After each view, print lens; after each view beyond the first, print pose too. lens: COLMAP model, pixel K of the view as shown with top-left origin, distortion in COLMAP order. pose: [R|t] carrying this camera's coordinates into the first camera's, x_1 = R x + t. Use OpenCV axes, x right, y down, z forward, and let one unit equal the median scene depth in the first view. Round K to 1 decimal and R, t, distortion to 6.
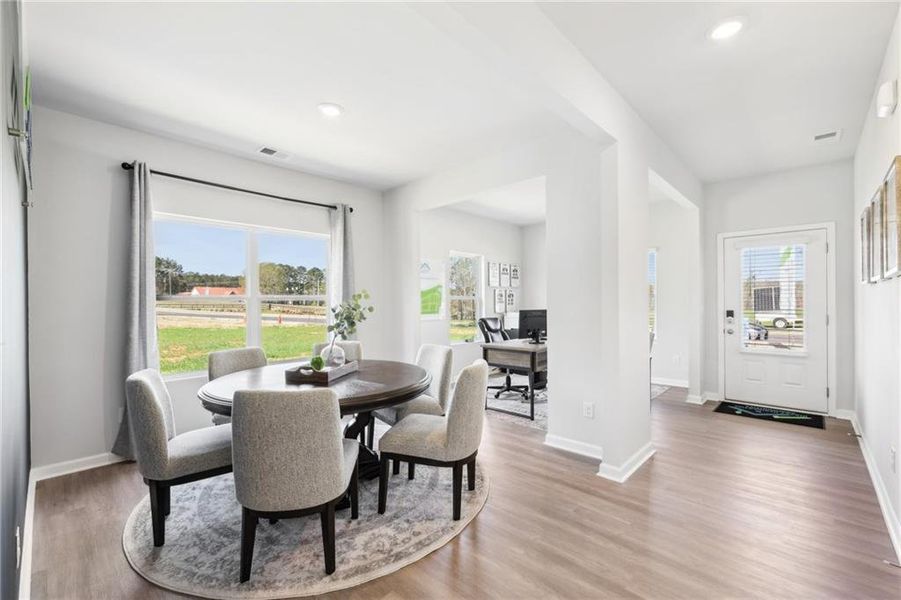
lens RADIAL K [[362.0, 0, 446.2], [0, 362.0, 300.7], [0, 0, 1]] dist [-0.001731, 0.000403]
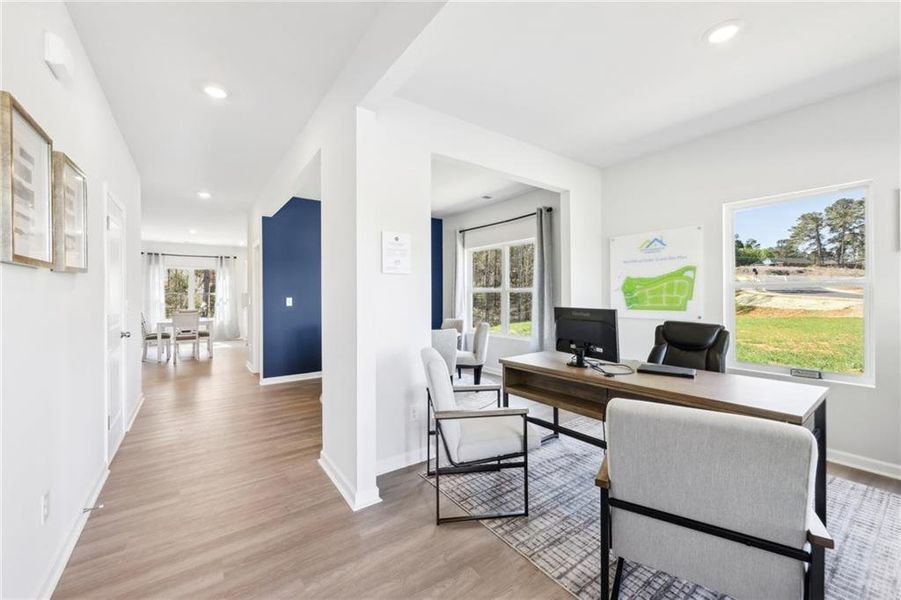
lens RADIAL K [[343.8, 0, 445.7], [0, 343.8, 294.8], [0, 0, 1]] dist [0.002831, 0.000075]
pose [[-0.150657, 0.002726, -0.988582, 0.637389], [0.008484, 0.999963, 0.001465, 0.001260], [0.988550, -0.008166, -0.150675, 0.668449]]
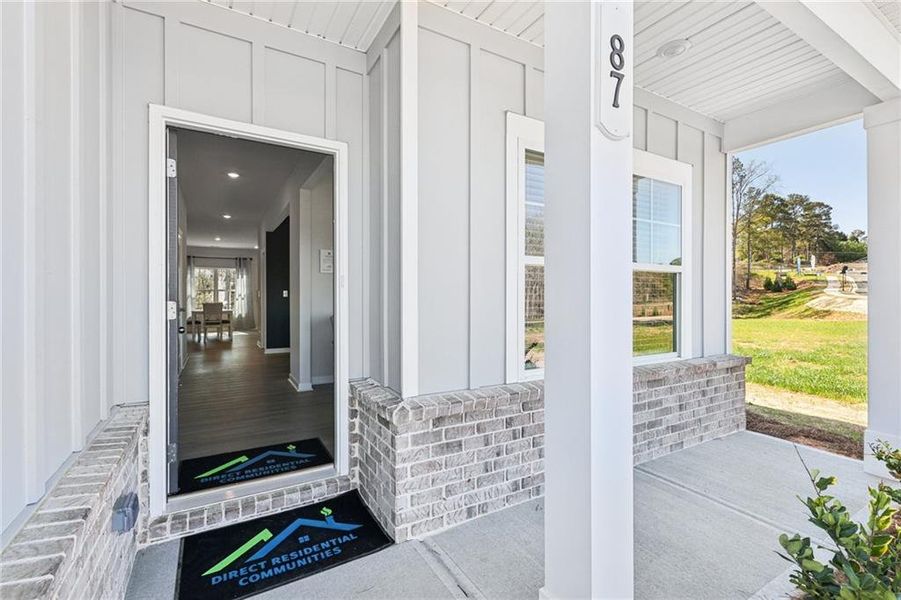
lens RADIAL K [[388.4, 0, 444.3], [0, 388.4, 298.1], [0, 0, 1]] dist [0.001493, -0.000745]
pose [[-0.246530, 0.005314, -0.969121, 1.008738], [0.003560, 0.999983, 0.004577, 0.028461], [0.969129, -0.002322, -0.246545, 1.016540]]
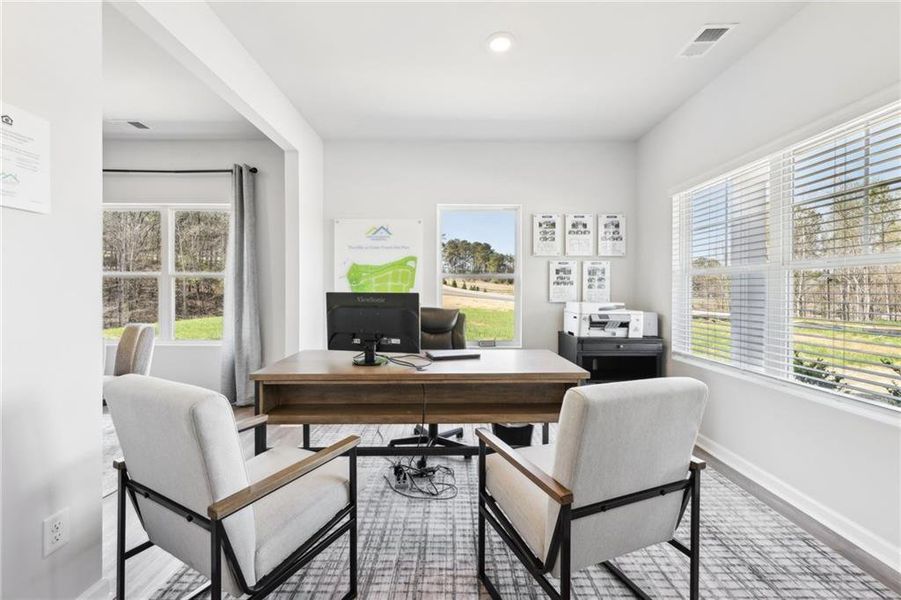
lens RADIAL K [[362.0, 0, 443.3], [0, 362.0, 291.7], [0, 0, 1]] dist [-0.001731, 0.000403]
pose [[0.706473, 0.010160, -0.707667, 0.498591], [-0.005806, 0.999947, 0.008560, 0.015437], [0.707717, -0.001939, 0.706494, 0.565828]]
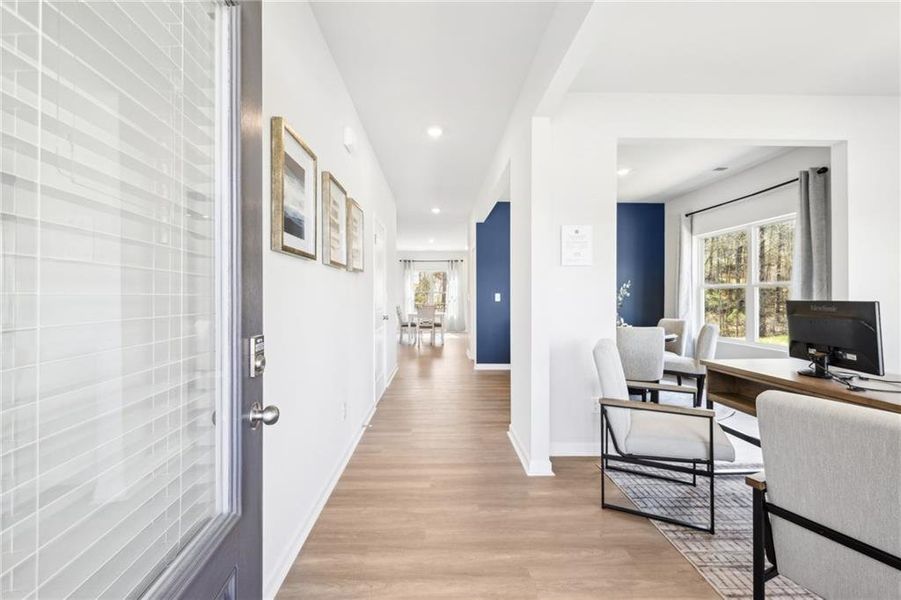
lens RADIAL K [[362.0, 0, 456.2], [0, 362.0, 297.5], [0, 0, 1]] dist [-0.001731, 0.000403]
pose [[-0.667285, 0.005758, -0.744780, 0.670947], [0.005024, 0.999982, 0.003229, 0.013984], [0.744785, -0.001587, -0.667302, 0.739415]]
